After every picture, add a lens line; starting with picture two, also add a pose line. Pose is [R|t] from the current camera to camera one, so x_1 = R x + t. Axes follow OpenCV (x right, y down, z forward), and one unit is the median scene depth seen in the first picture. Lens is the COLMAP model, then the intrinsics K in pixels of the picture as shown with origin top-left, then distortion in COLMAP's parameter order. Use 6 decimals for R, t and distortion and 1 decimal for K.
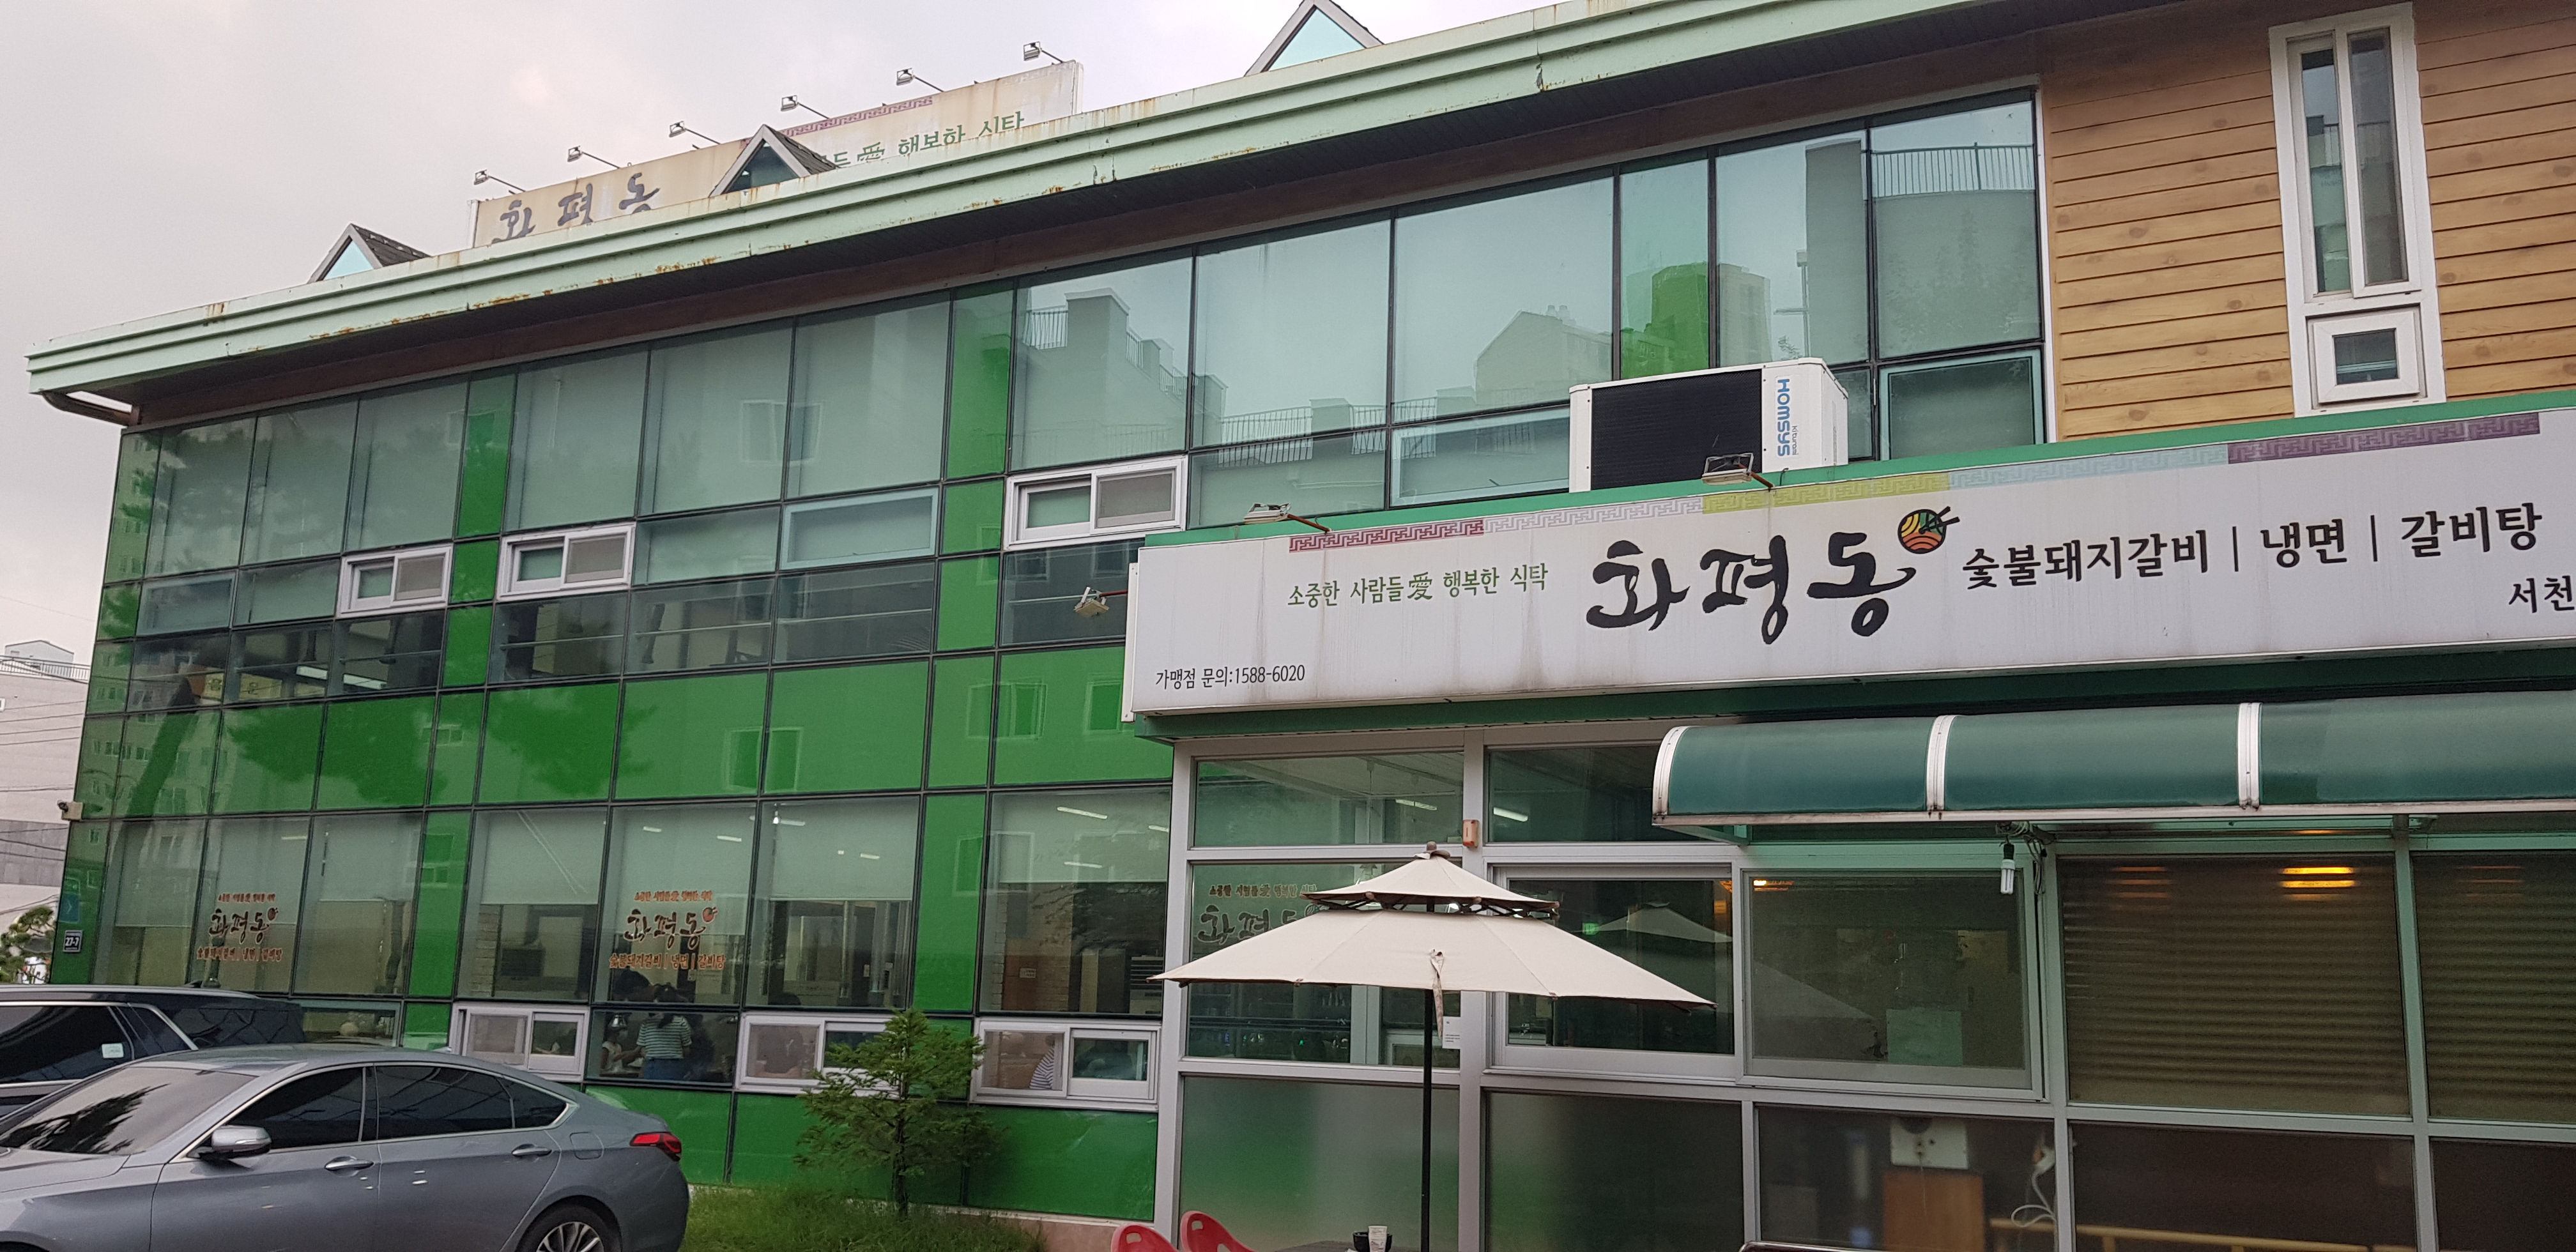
lens RADIAL K [[1847.5, 0, 1284.1], [0, 1847.5, 684.3], [0, 0, 1]] dist [0.051581, -0.093553]
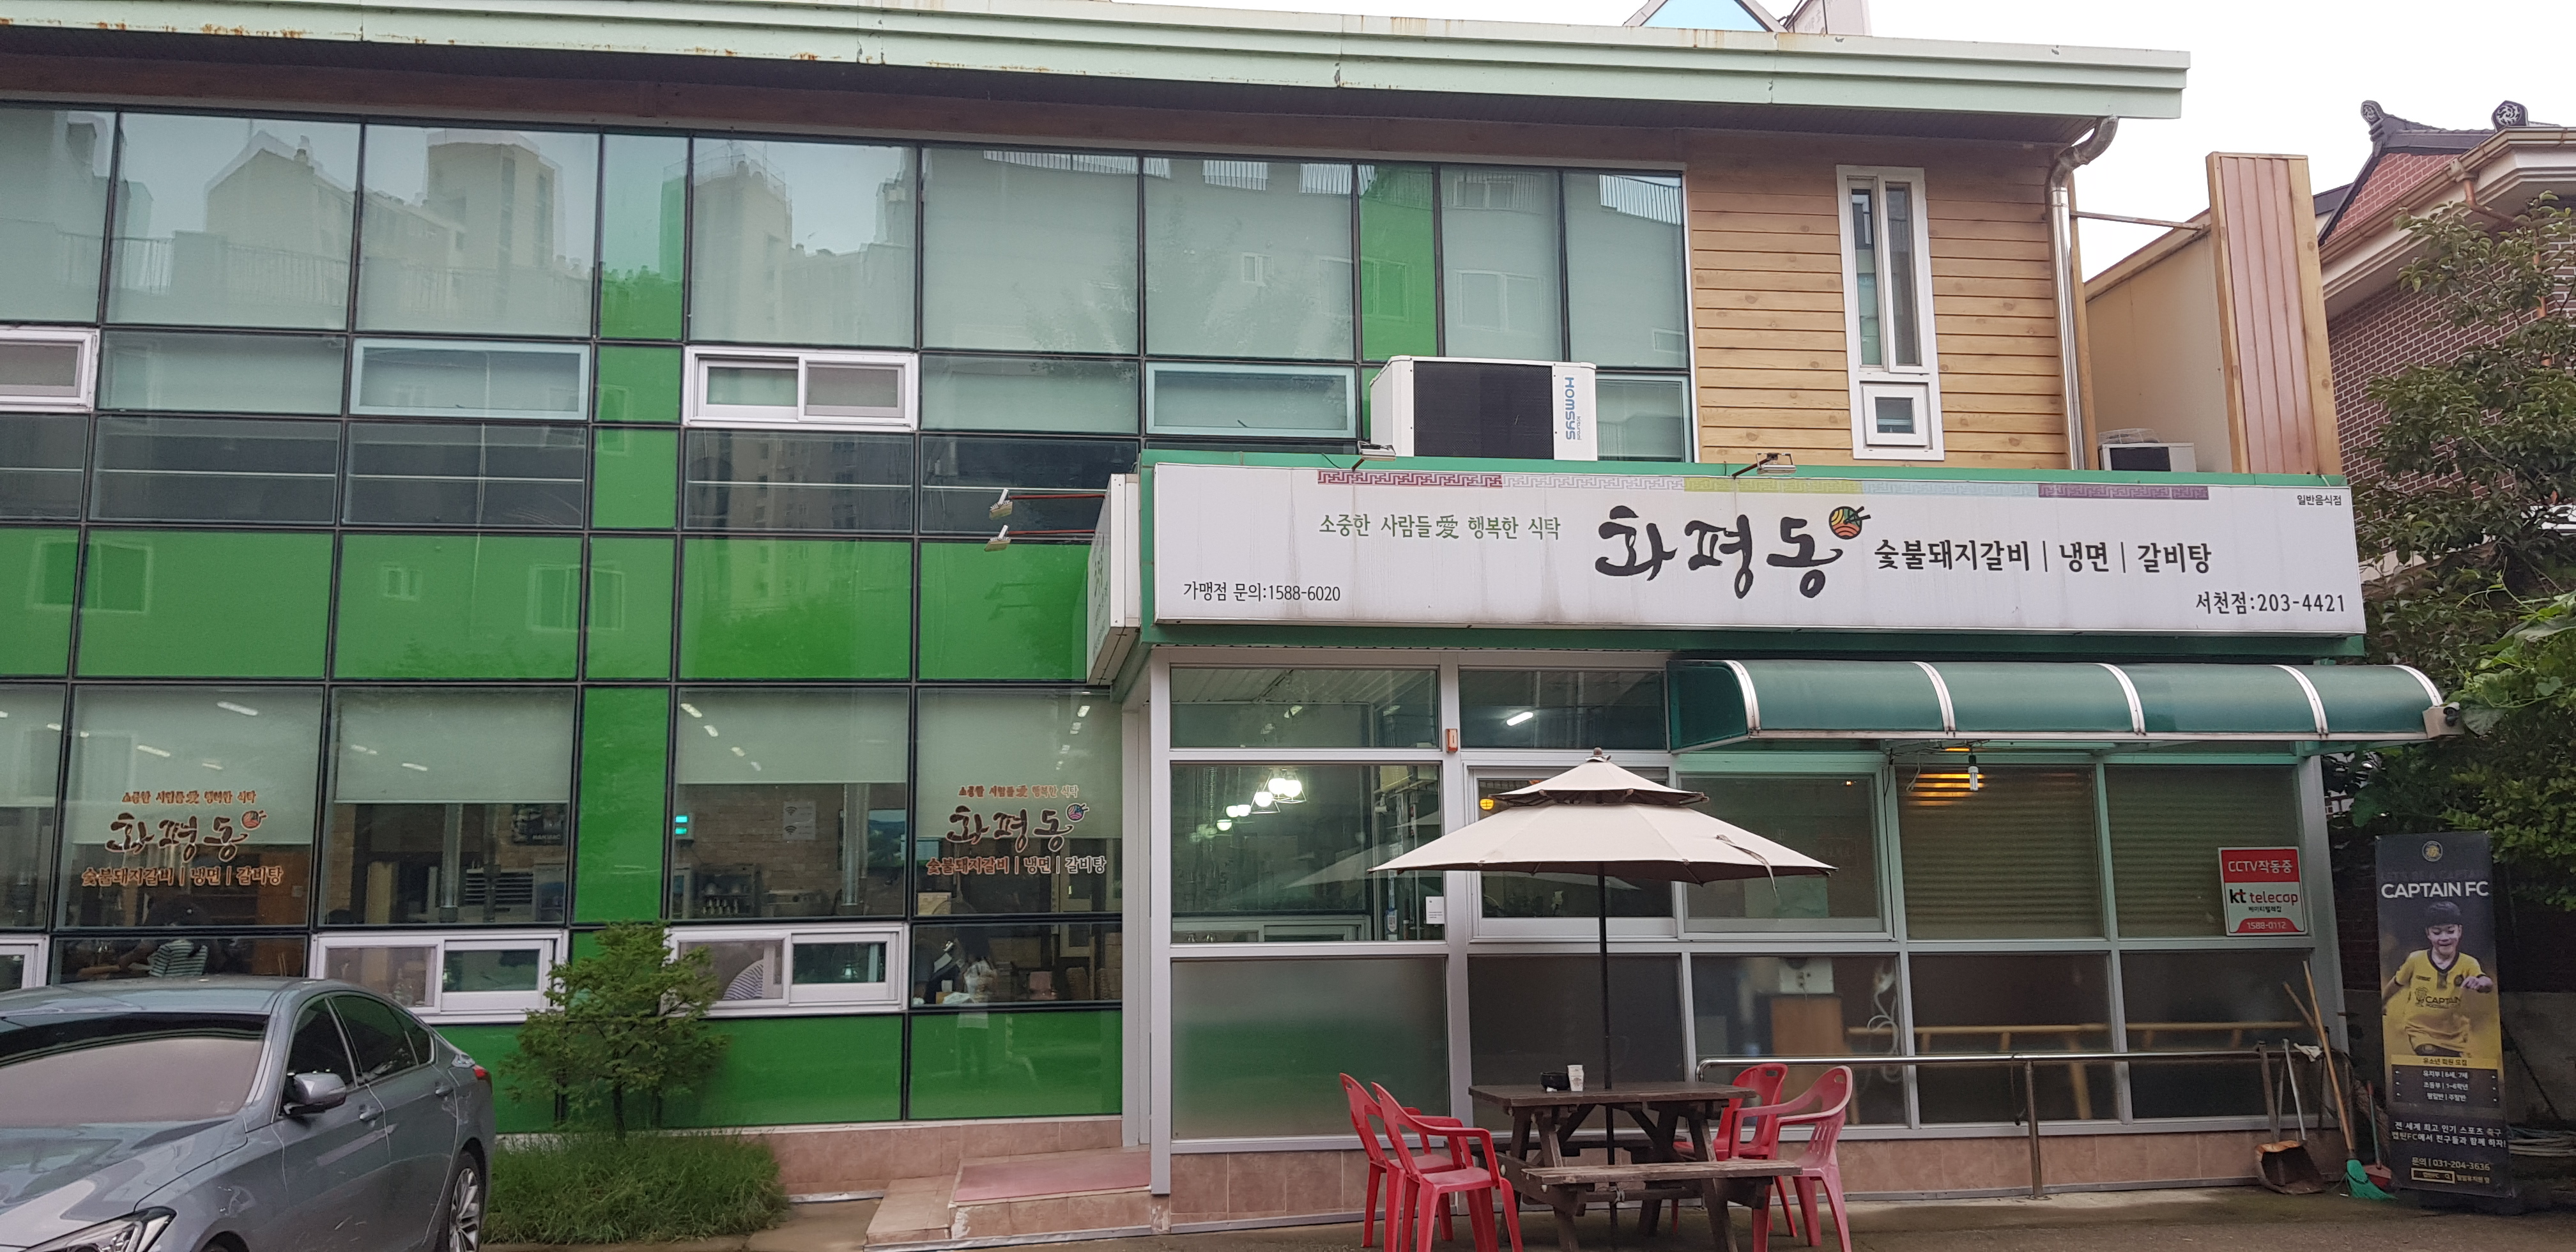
lens RADIAL K [[1790.5, 0, 1288.0], [0, 1790.5, 626.0], [0, 0, 1]] dist [0.086679, -0.162477]
pose [[0.827387, 0.051551, 0.559261, -0.673060], [-0.061564, 0.998103, -0.000924, 0.017375], [-0.558247, -0.033666, 0.828991, 0.129335]]
